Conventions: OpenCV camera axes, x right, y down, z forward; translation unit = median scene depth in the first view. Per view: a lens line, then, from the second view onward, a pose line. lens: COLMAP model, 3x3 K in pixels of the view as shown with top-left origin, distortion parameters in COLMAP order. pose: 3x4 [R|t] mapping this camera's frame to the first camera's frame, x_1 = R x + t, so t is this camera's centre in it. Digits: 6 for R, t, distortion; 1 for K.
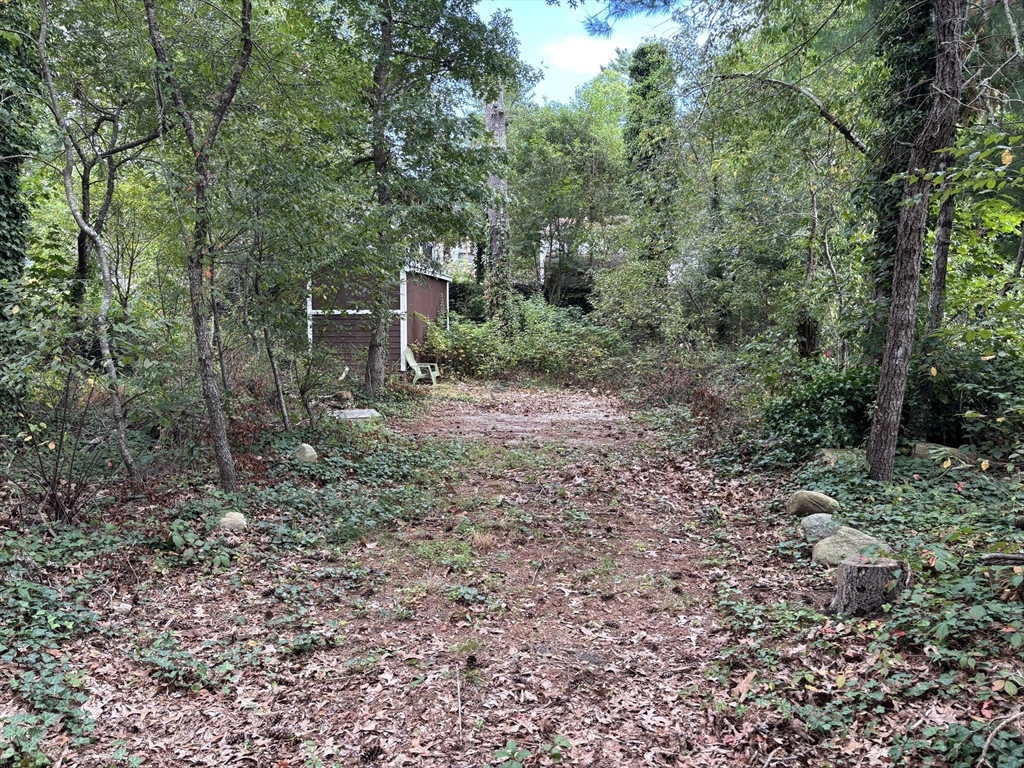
lens RADIAL K [[771.5, 0, 509.6], [0, 771.5, 393.5], [0, 0, 1]] dist [0.039686, -0.040929]
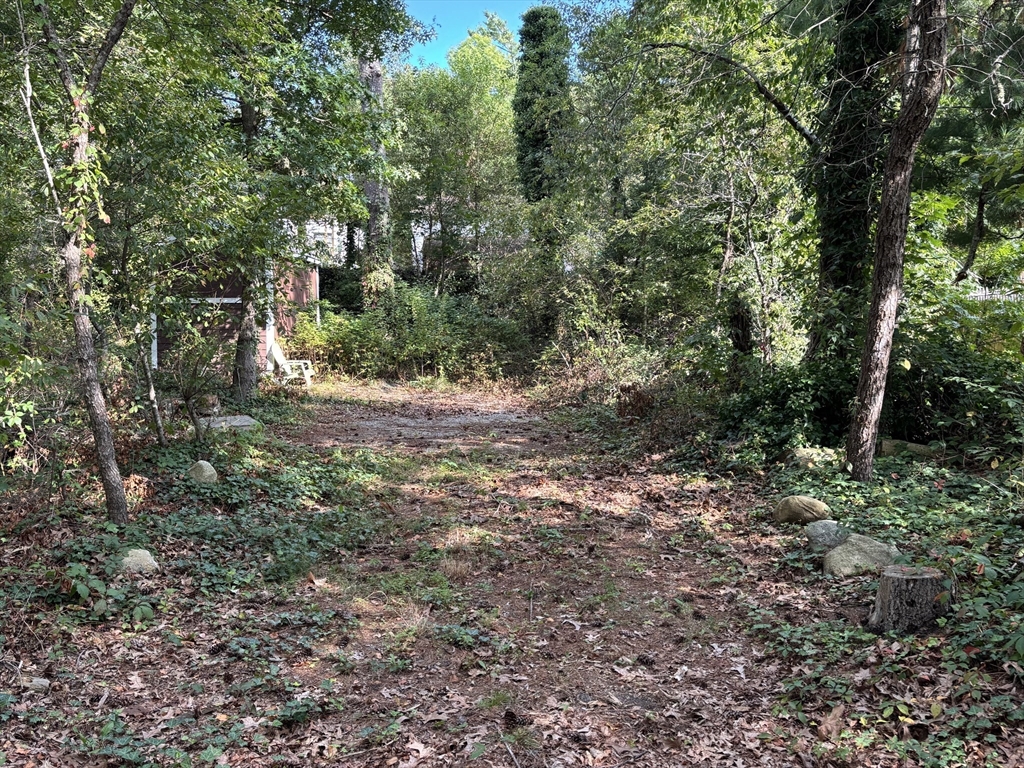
lens RADIAL K [[860.6, 0, 517.3], [0, 860.6, 381.8], [0, 0, 1]] dist [0.050348, -0.052964]
pose [[0.984705, -0.014623, 0.173613, -0.096149], [0.016706, 0.999805, -0.010540, -0.003406], [-0.173425, 0.013279, 0.984758, 0.036035]]
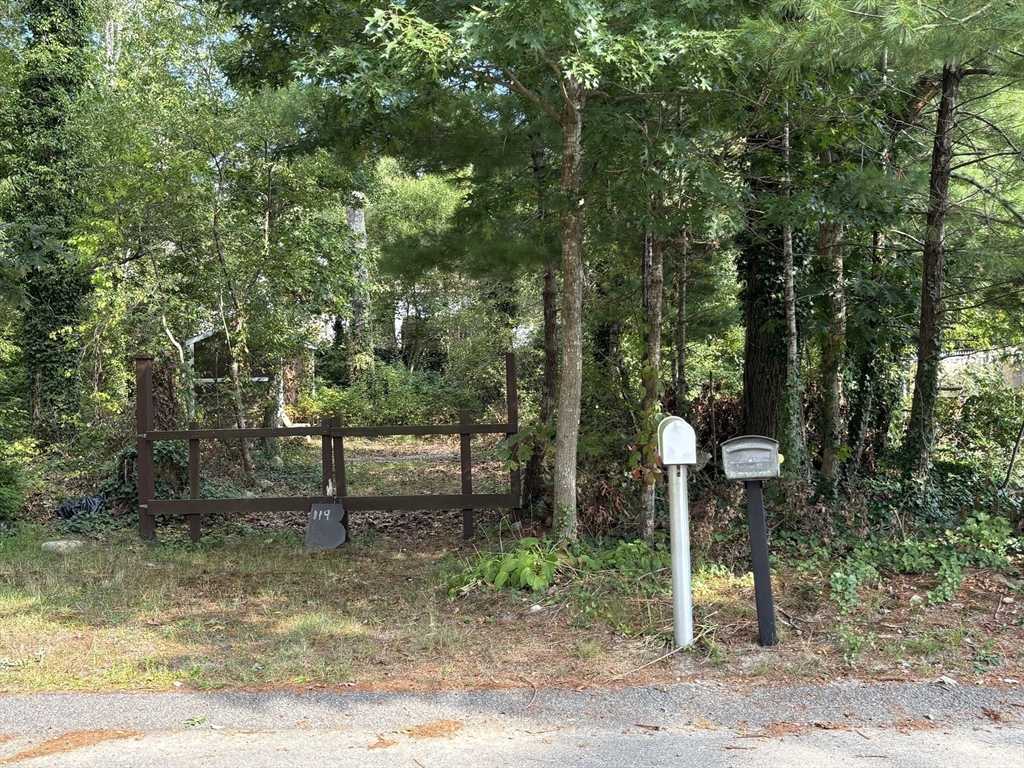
lens RADIAL K [[1023.3, 0, 515.4], [0, 1023.3, 384.3], [0, 0, 1]] dist [0.098636, 0.000000]
pose [[0.987025, -0.017974, 0.159555, -0.100302], [0.032596, 0.995453, -0.089503, 0.133990], [-0.157221, 0.093543, 0.983123, -1.475621]]
